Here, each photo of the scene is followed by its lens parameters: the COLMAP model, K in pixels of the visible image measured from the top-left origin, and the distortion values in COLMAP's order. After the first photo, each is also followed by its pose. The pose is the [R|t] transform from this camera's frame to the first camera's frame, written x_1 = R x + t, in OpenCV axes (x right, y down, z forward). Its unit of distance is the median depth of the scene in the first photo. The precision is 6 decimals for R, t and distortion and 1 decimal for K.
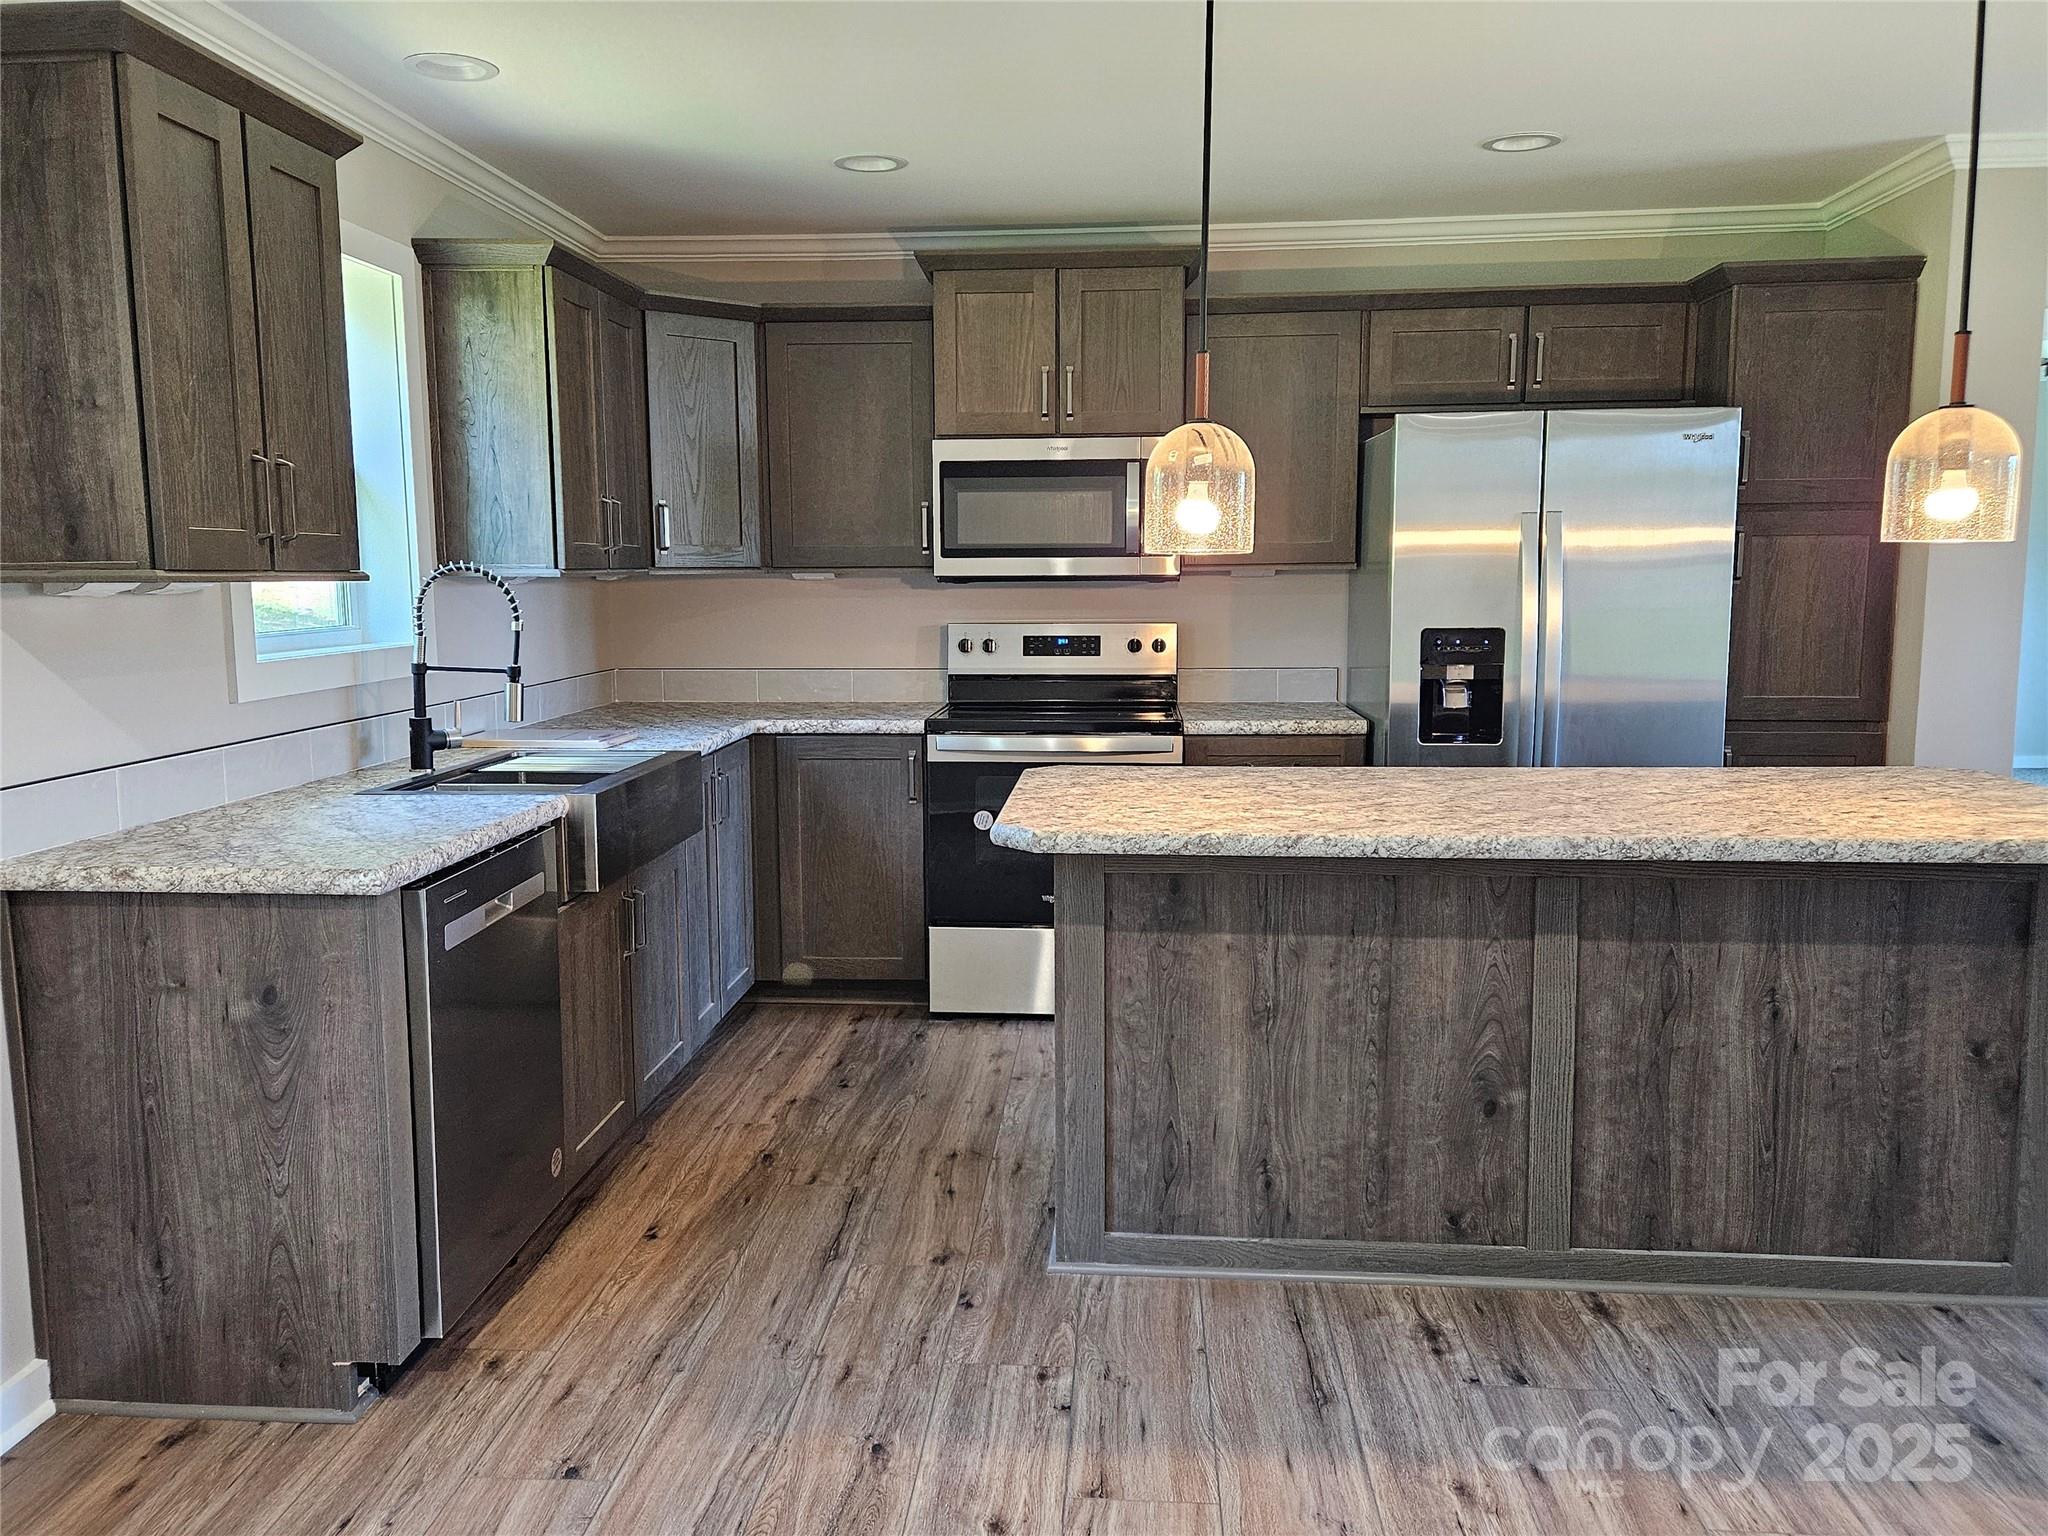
lens RADIAL K [[1587.8, 0, 1006.2], [0, 1587.8, 757.0], [0, 0, 1]] dist [0.073811, -0.064297]
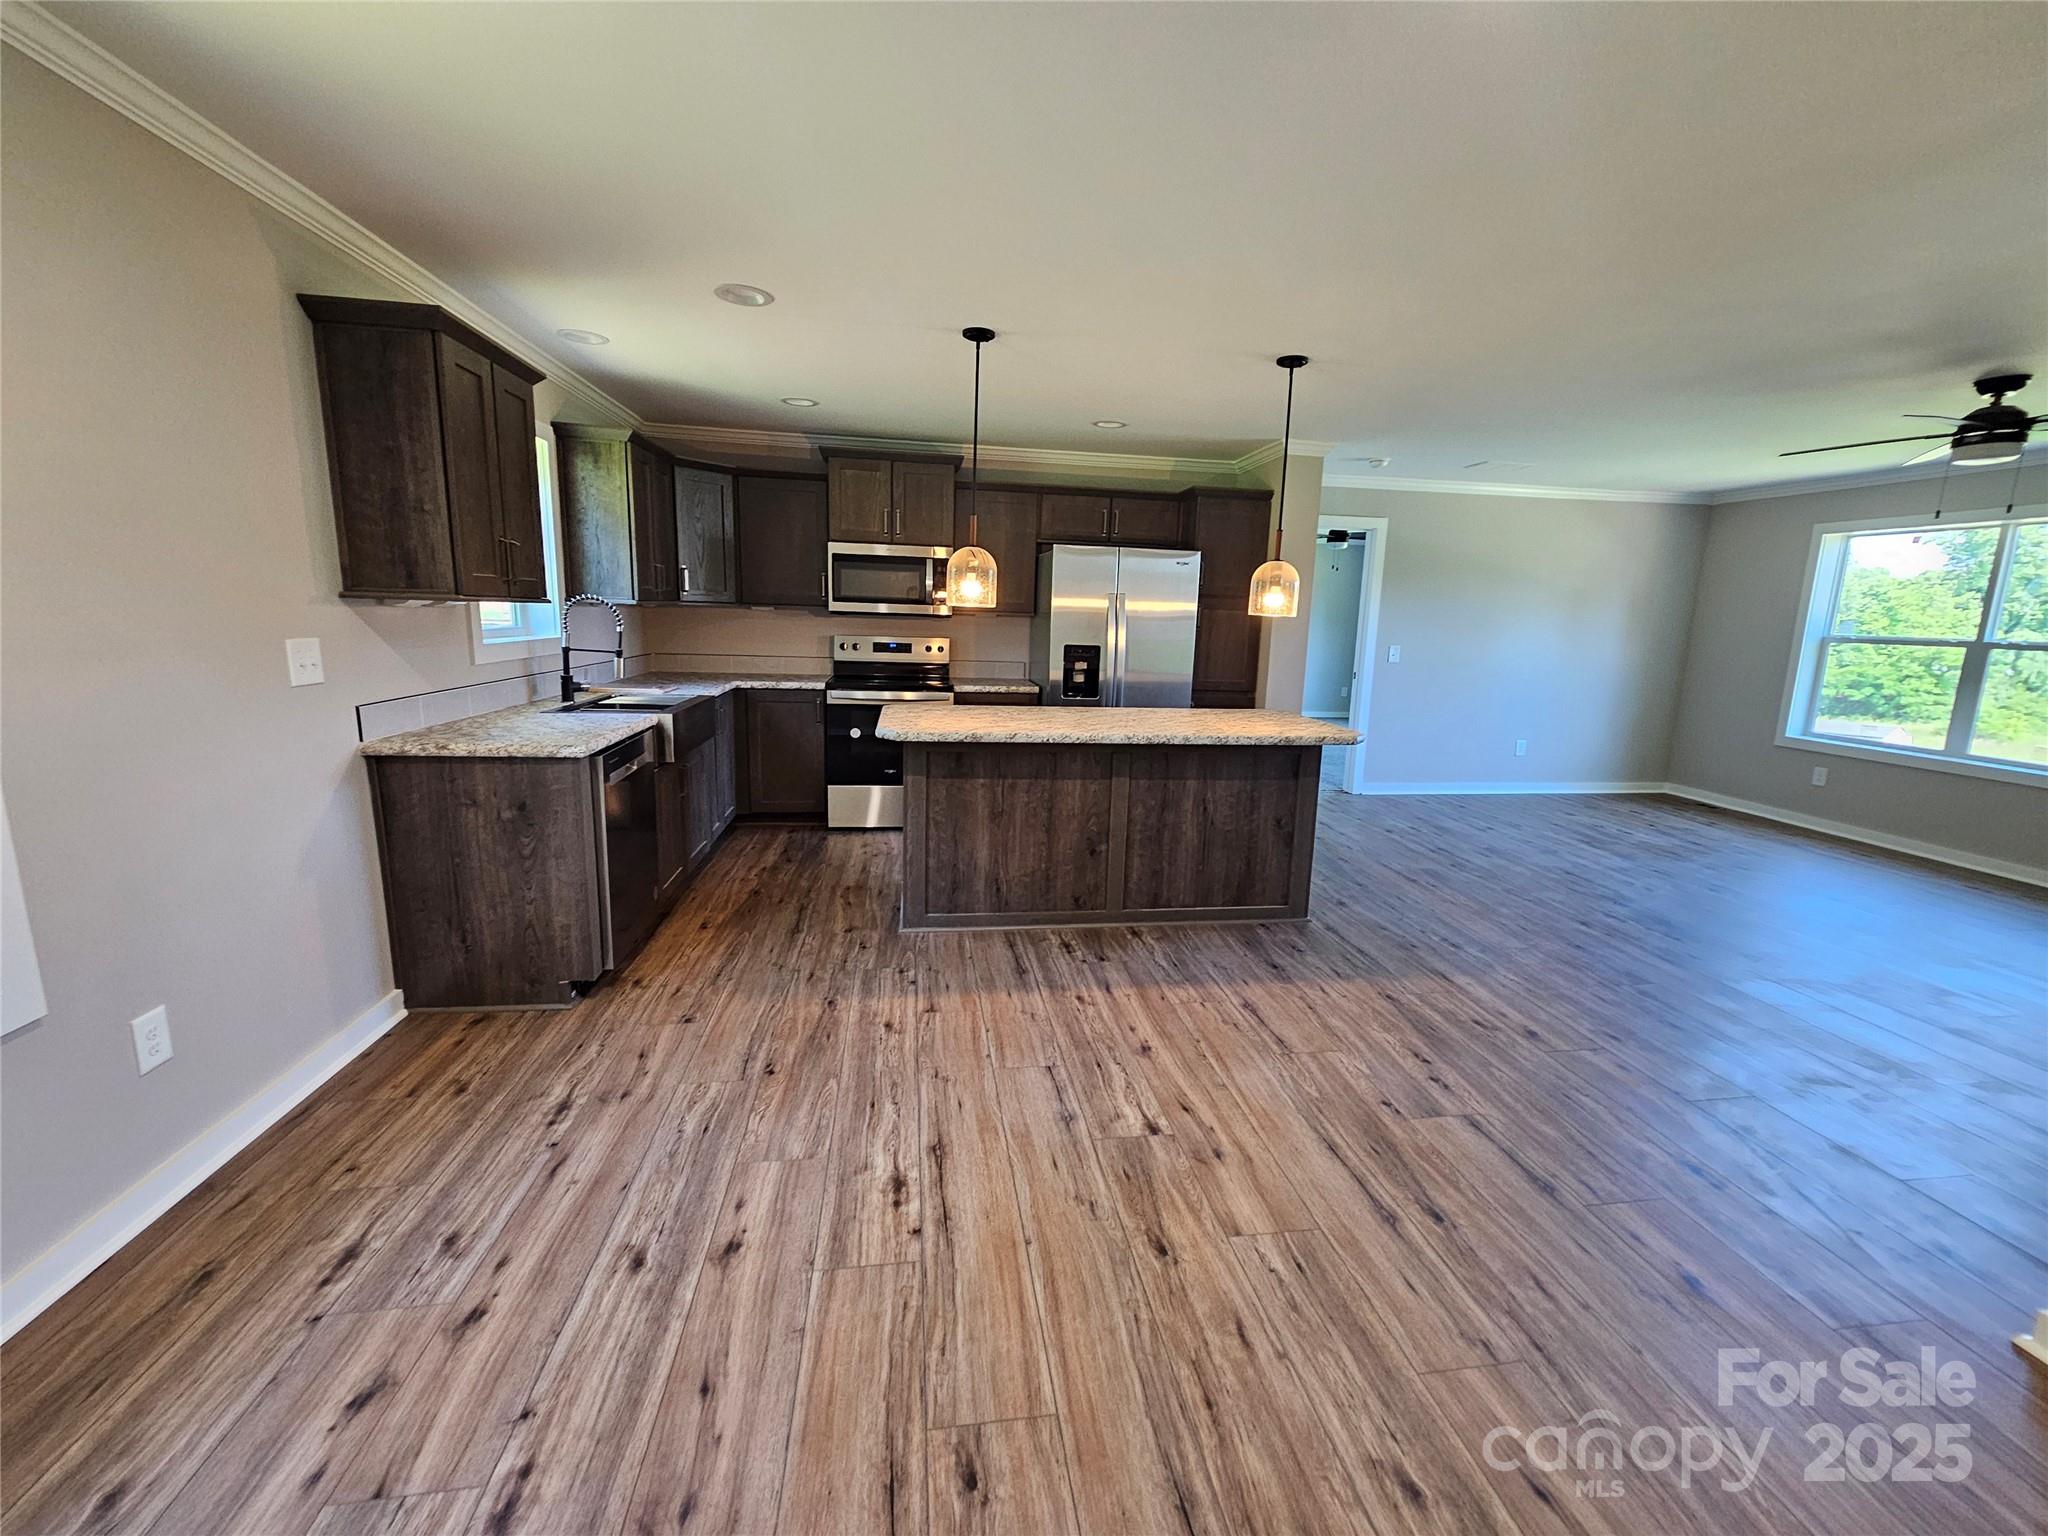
lens RADIAL K [[841.5, 0, 1042.9], [0, 841.5, 762.0], [0, 0, 1]] dist [0.004258, -0.000319]
pose [[0.971488, -0.002830, 0.237072, -0.046638], [-0.011316, 0.998236, 0.058287, 0.014355], [-0.236819, -0.059308, 0.969742, -0.131336]]
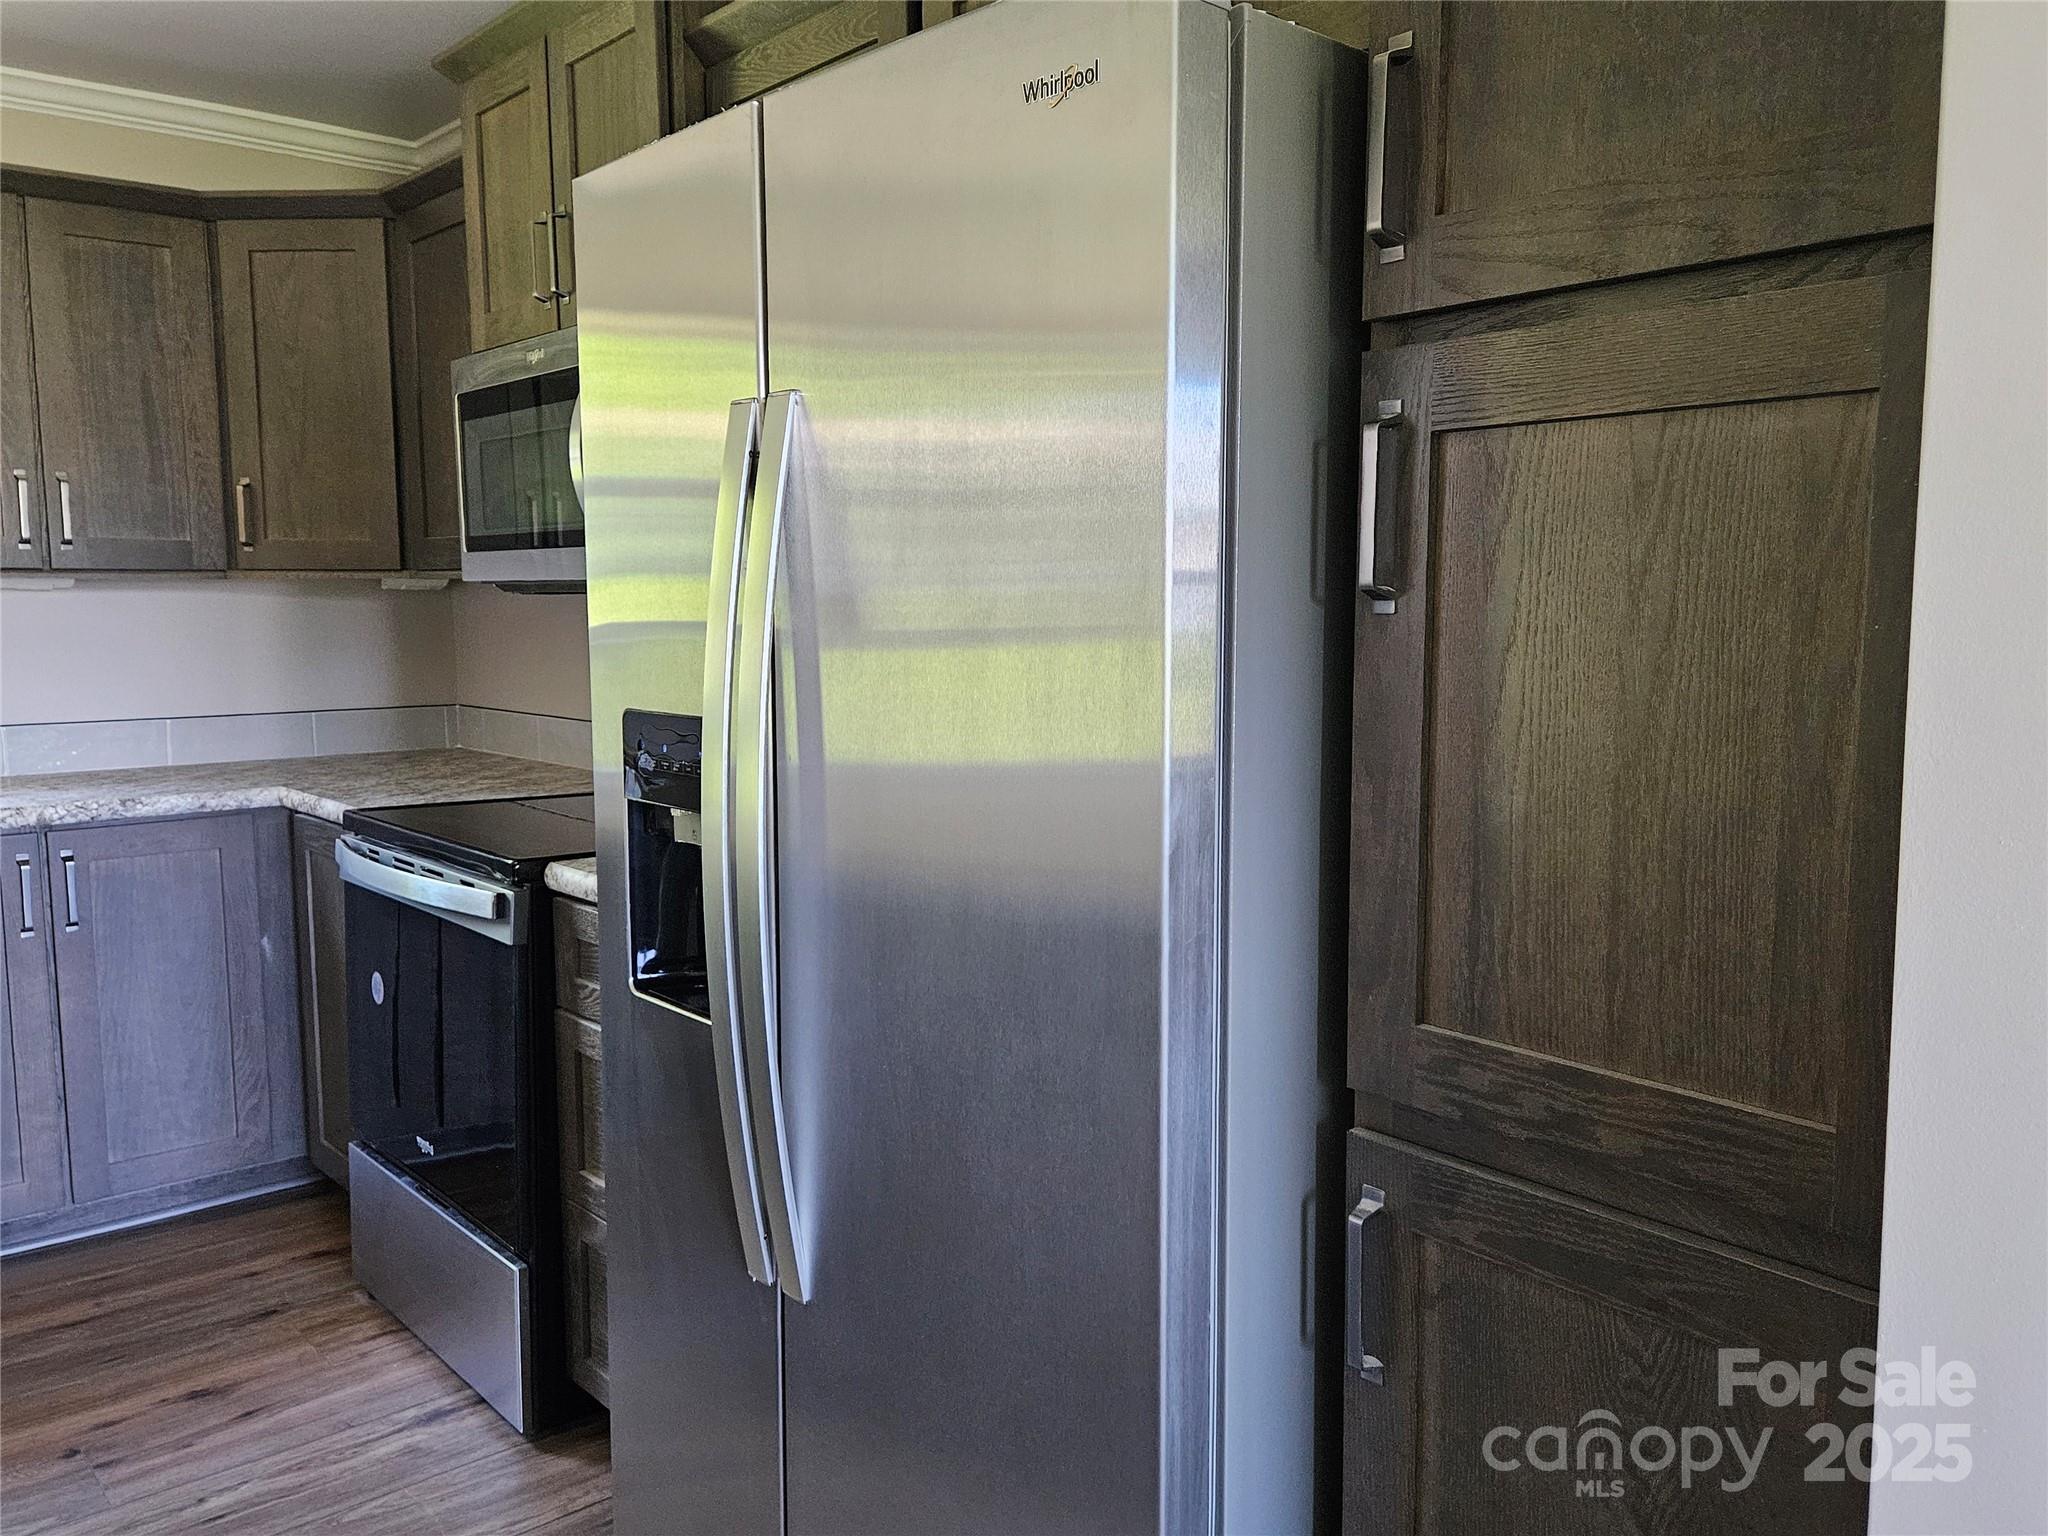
lens RADIAL K [[1587.8, 0, 1035.8], [0, 1587.8, 769.5], [0, 0, 1]] dist [0.073811, -0.064297]
pose [[0.714108, 0.081275, -0.695302, 0.731487], [-0.087038, 0.995839, 0.027013, -0.101297], [0.694604, 0.041228, 0.718210, 0.928825]]
